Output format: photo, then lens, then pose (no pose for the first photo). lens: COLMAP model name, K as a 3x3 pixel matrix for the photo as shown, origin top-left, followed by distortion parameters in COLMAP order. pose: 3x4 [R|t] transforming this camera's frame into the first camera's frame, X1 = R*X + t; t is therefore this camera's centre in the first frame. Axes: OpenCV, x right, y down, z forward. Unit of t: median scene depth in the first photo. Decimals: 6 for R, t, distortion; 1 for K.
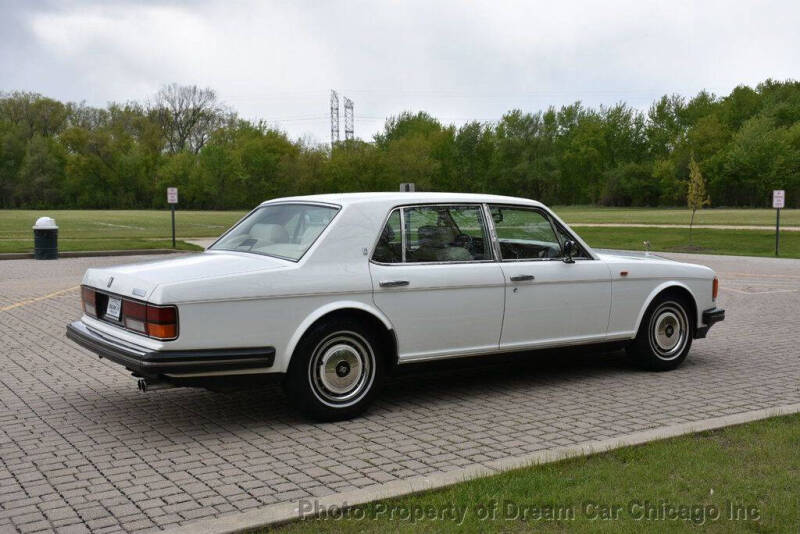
lens RADIAL K [[881.2, 0, 400.0], [0, 881.2, 267.0], [0, 0, 1]] dist [0.028003, 0.026628]
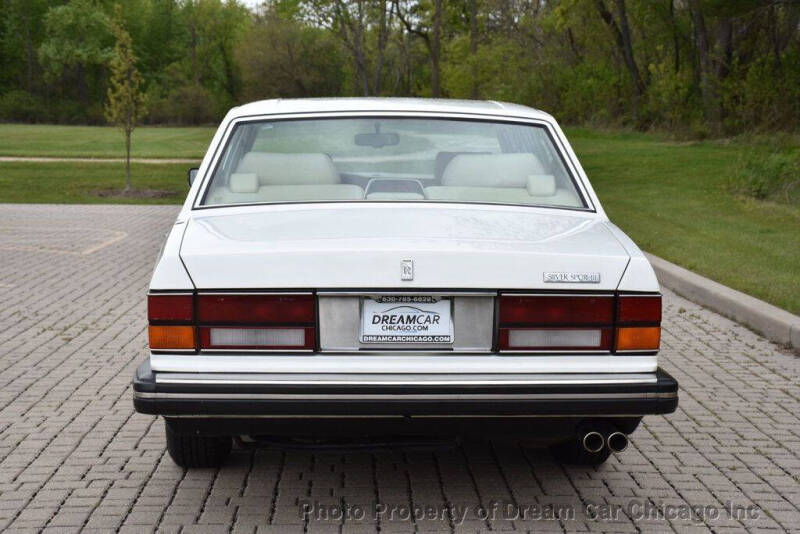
lens RADIAL K [[1425.0, 0, 400.0], [0, 1425.0, 267.0], [0, 0, 1]] dist [0.310127, 0.284436]
pose [[0.516912, -0.076855, 0.852581, -0.738684], [0.047899, 0.996998, 0.060833, -0.024469], [-0.854697, 0.009392, 0.519042, 0.421137]]
